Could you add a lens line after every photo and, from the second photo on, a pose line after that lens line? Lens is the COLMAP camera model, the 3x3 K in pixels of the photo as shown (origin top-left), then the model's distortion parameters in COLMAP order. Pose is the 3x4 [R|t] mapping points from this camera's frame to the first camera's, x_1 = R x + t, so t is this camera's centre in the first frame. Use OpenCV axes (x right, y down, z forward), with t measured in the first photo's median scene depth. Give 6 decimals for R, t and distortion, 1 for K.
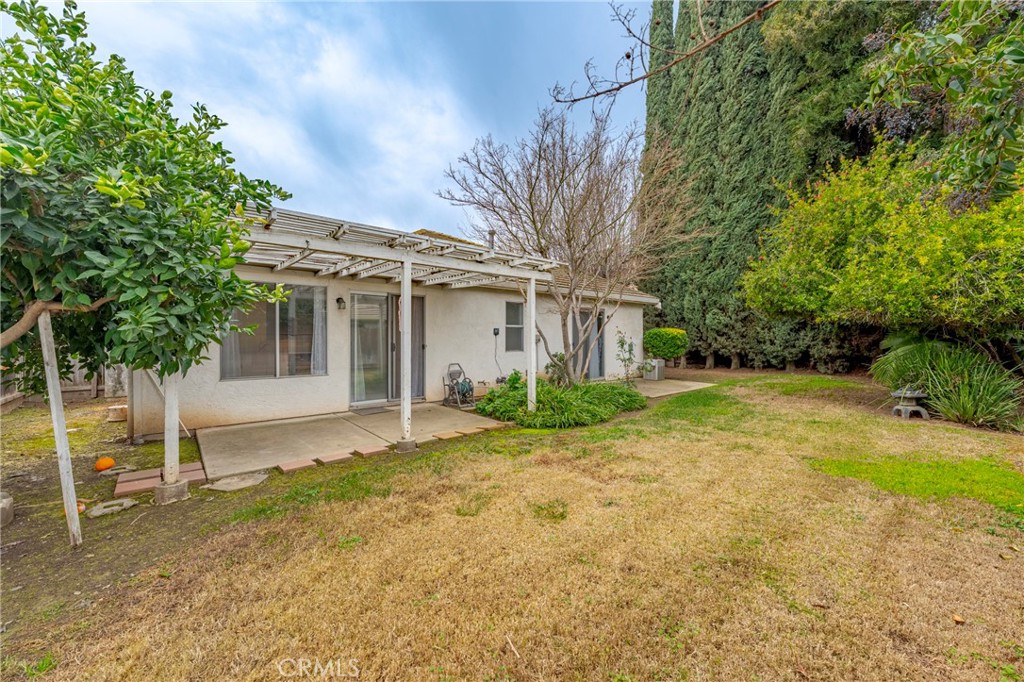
lens RADIAL K [[406.3, 0, 510.7], [0, 406.3, 339.0], [0, 0, 1]] dist [0.000728, -0.000264]
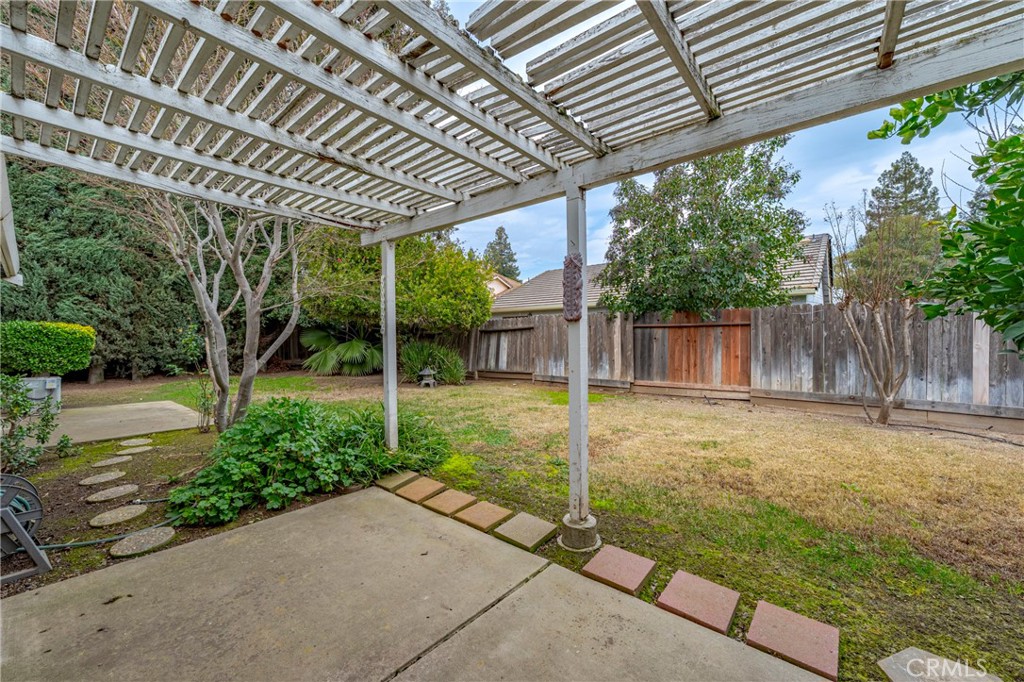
lens RADIAL K [[406.3, 0, 509.6], [0, 406.3, 340.6], [0, 0, 1]] dist [0.000728, -0.000264]
pose [[-0.172721, -0.000199, 0.984971, -0.290278], [0.008562, 0.999962, 0.001703, 0.005049], [-0.984934, 0.008728, -0.172712, 0.445466]]
